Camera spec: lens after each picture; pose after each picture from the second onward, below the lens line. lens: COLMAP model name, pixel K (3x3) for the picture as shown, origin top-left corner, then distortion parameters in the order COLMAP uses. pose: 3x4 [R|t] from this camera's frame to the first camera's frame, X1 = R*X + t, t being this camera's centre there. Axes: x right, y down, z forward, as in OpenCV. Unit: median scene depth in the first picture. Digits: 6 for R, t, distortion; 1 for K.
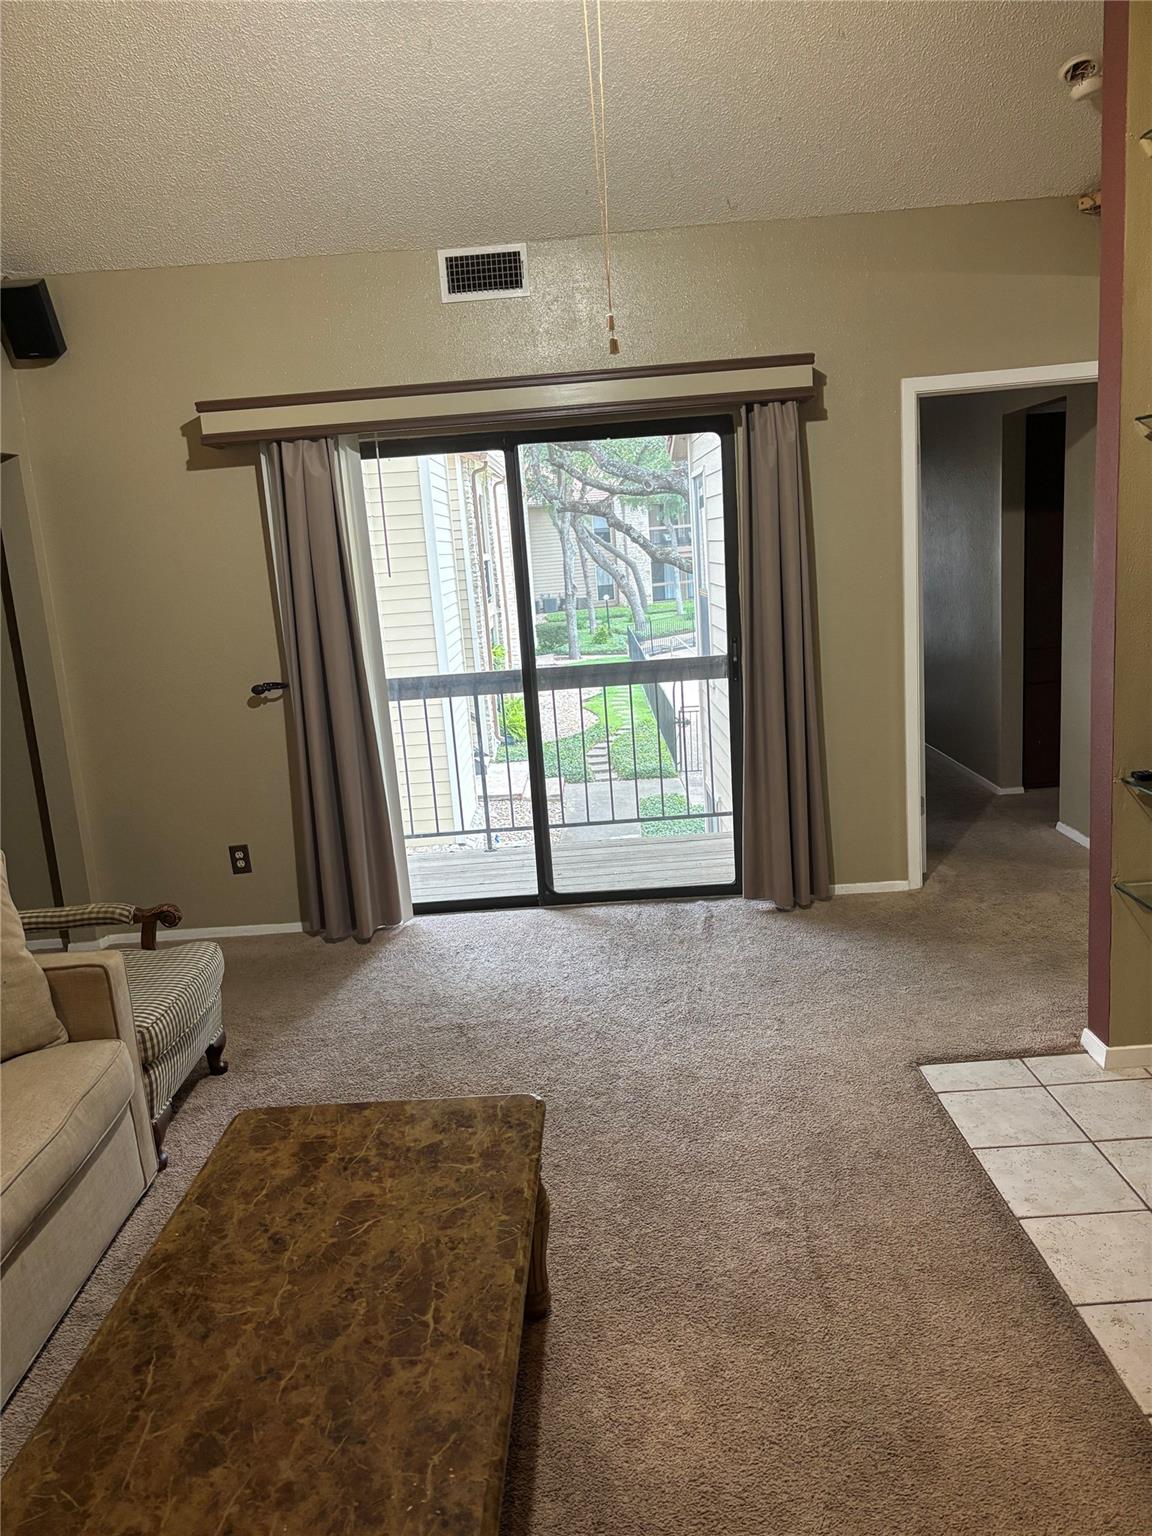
lens RADIAL K [[1162.7, 0, 572.4], [0, 1162.7, 780.1], [0, 0, 1]] dist [0.046452, -0.050428]
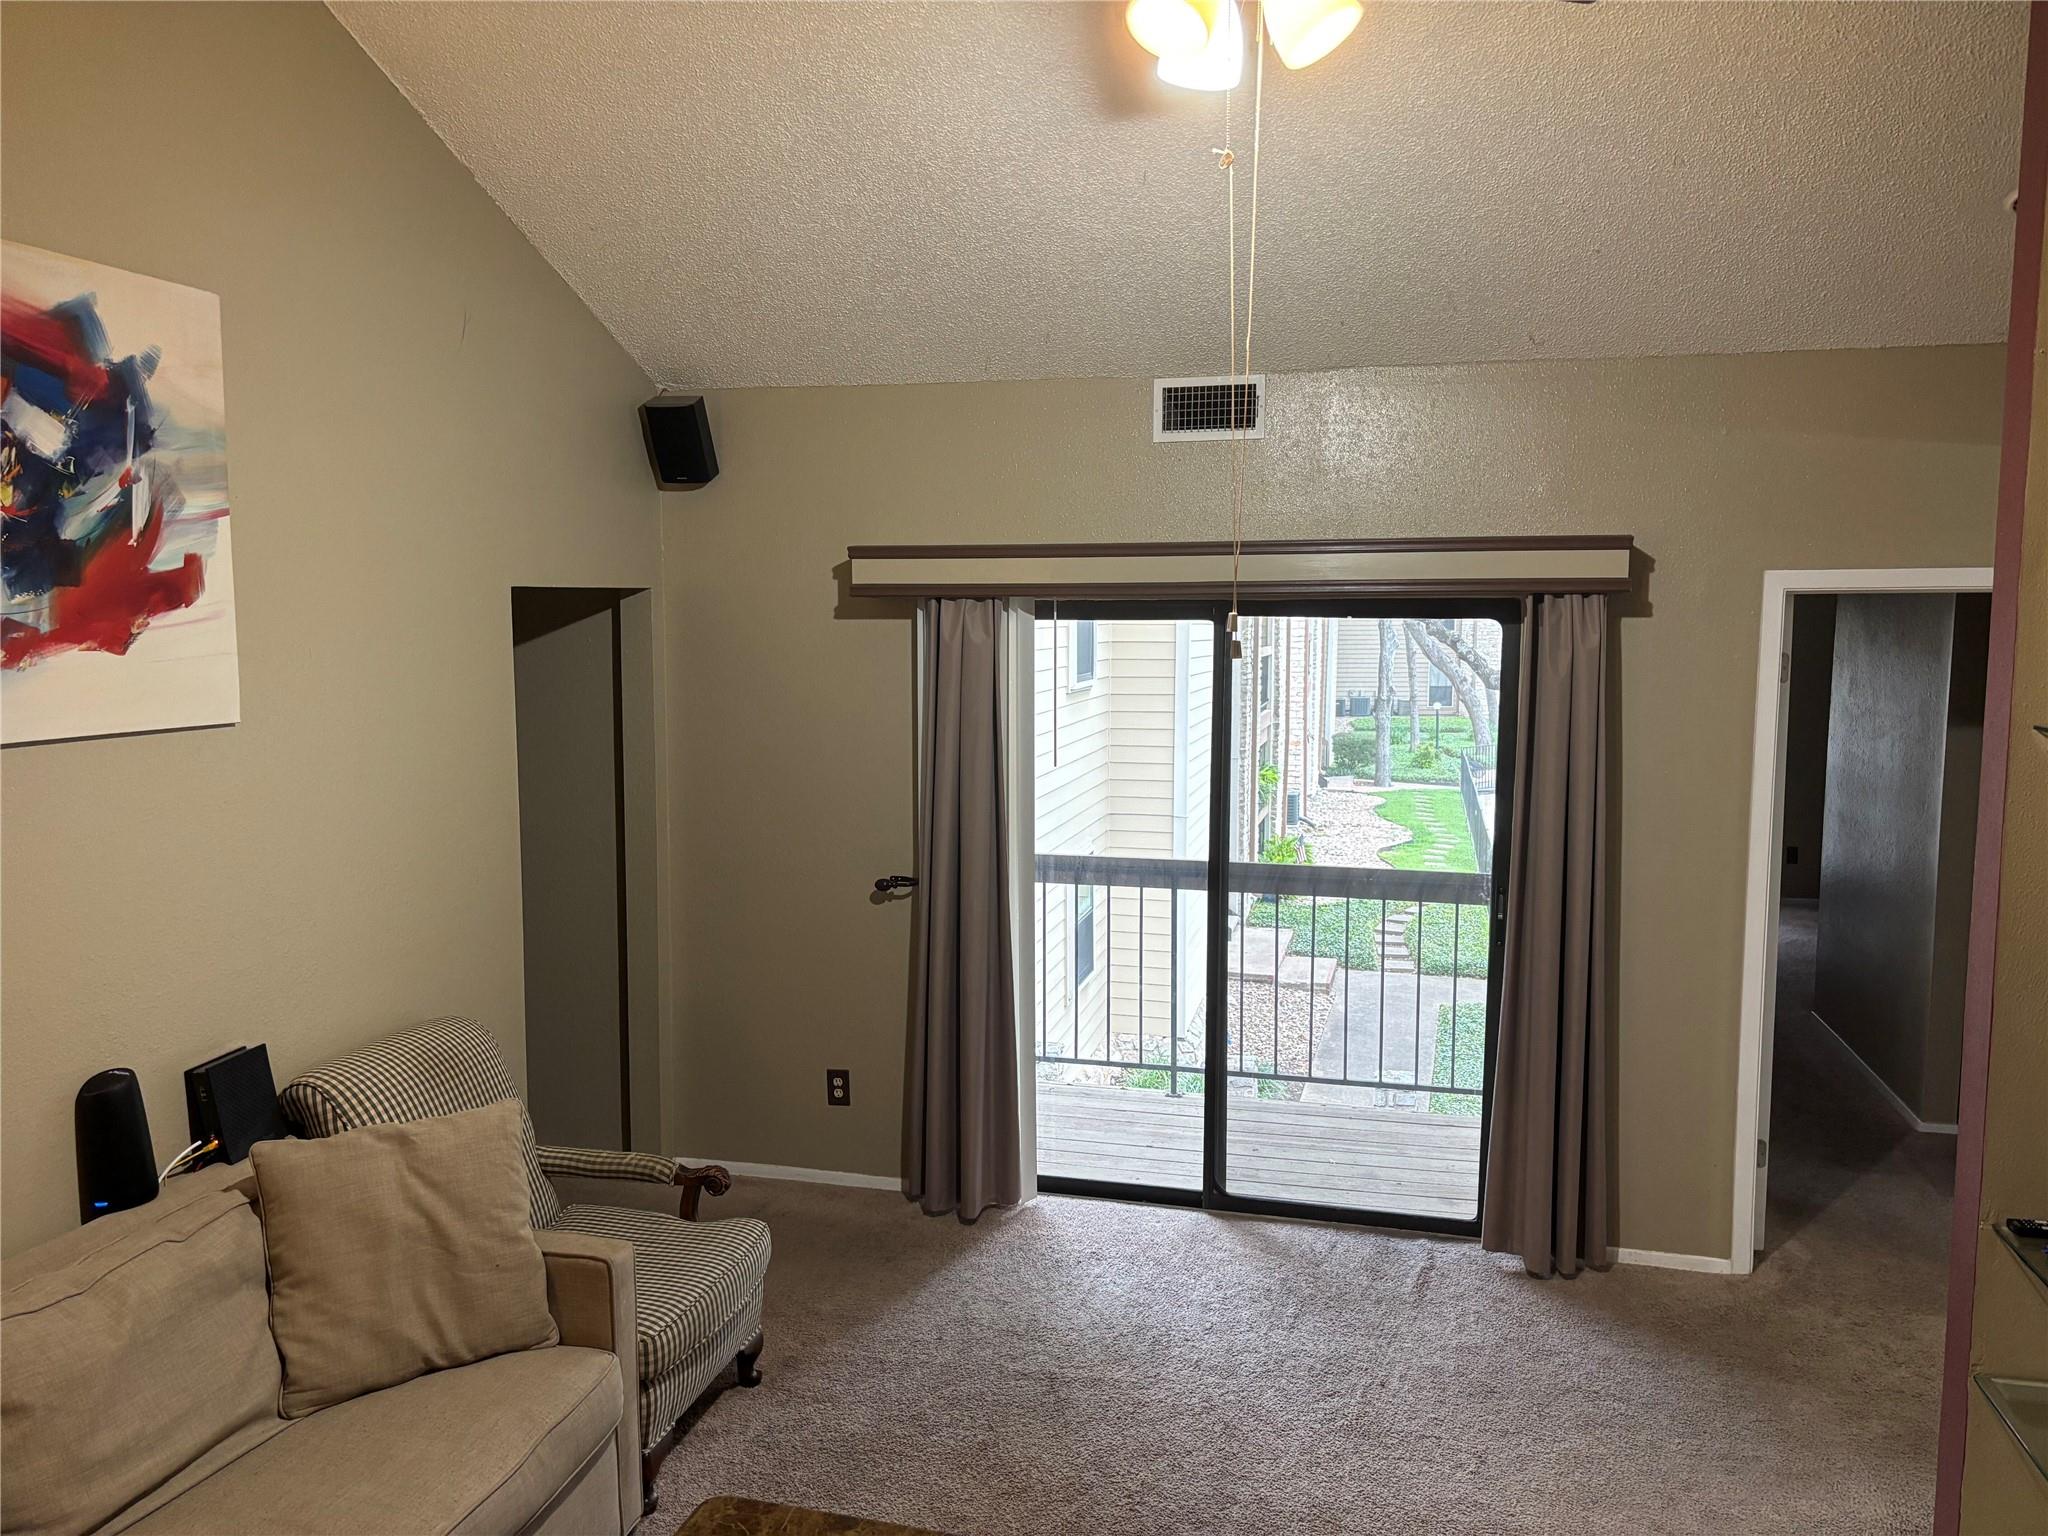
lens RADIAL K [[1550.3, 0, 1016.1], [0, 1550.3, 776.6], [0, 0, 1]] dist [0.046452, -0.050428]
pose [[0.967037, 0.099330, -0.234462, 0.071957], [-0.119784, 0.989991, -0.074635, -0.088552], [0.224701, 0.100260, 0.969256, -0.037124]]
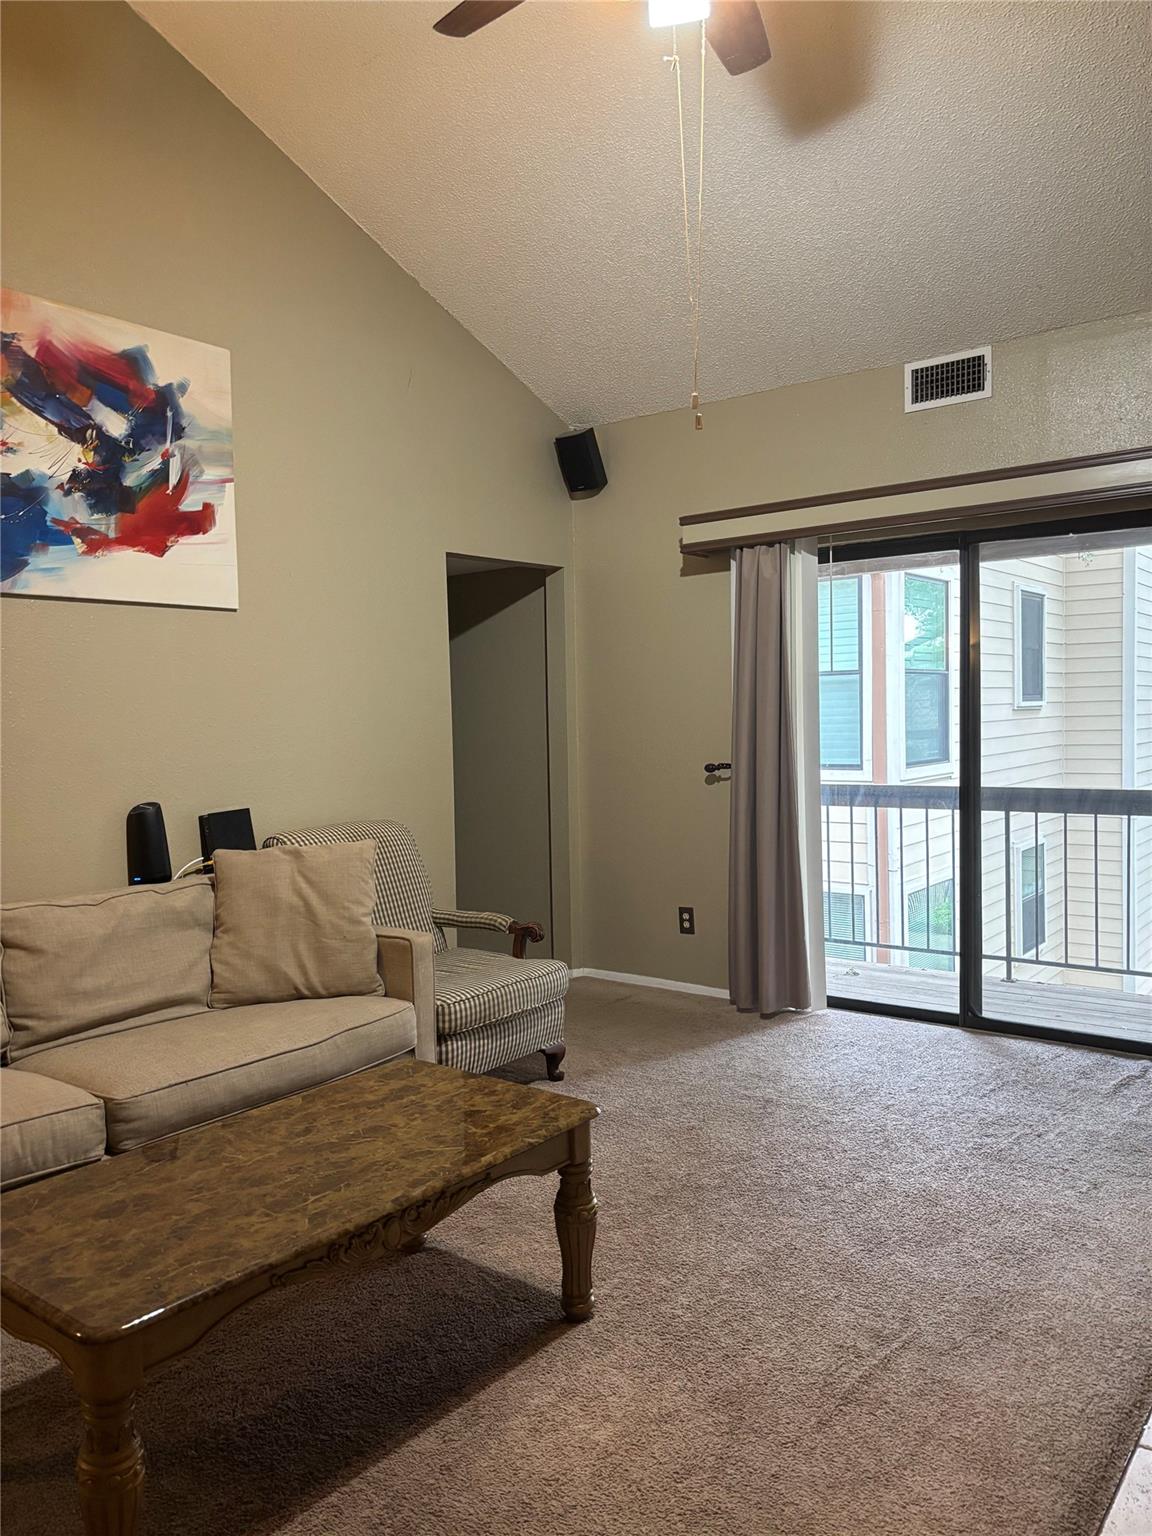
lens RADIAL K [[1162.7, 0, 563.7], [0, 1162.7, 768.8], [0, 0, 1]] dist [0.046452, -0.050428]
pose [[0.793112, 0.084189, -0.603230, 0.304504], [-0.157328, 0.985107, -0.069366, 0.023470], [0.588406, 0.149920, 0.794545, 0.044309]]
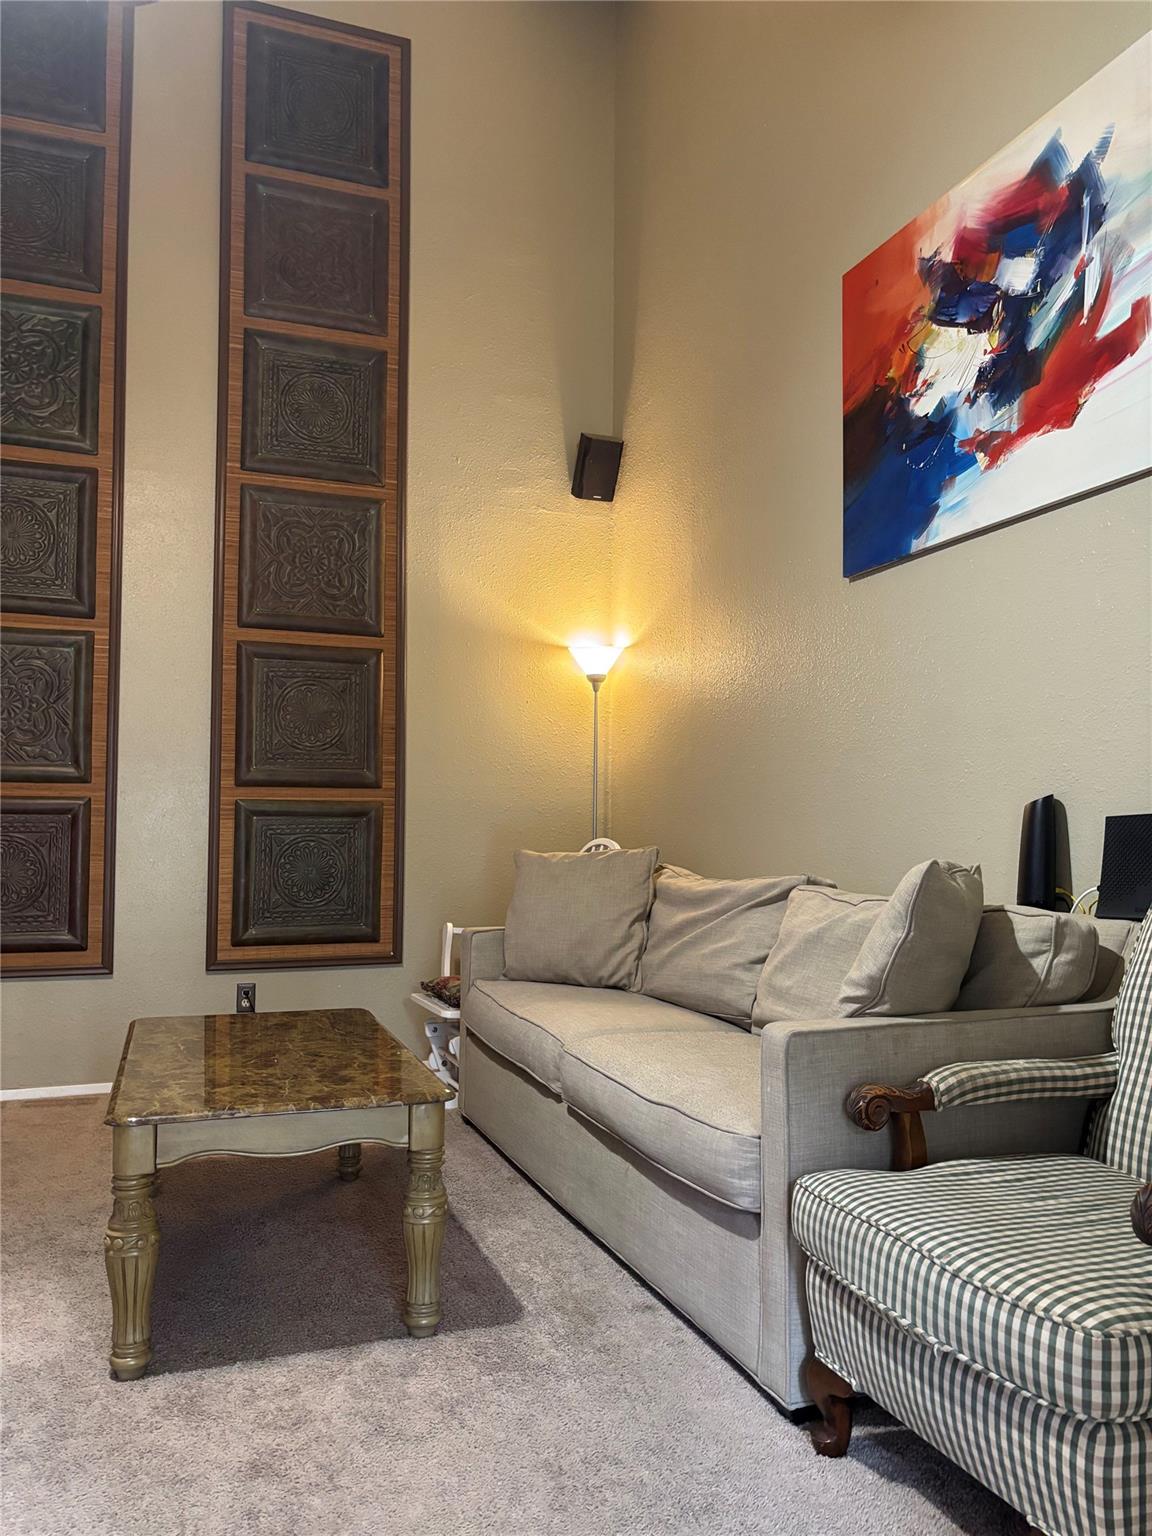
lens RADIAL K [[1162.7, 0, 570.2], [0, 1162.7, 770.4], [0, 0, 1]] dist [0.046452, -0.050428]
pose [[-0.932845, 0.053134, -0.356338, -0.027510], [-0.005601, 0.986806, 0.161808, -0.070251], [0.360234, 0.152938, -0.920240, 1.014926]]
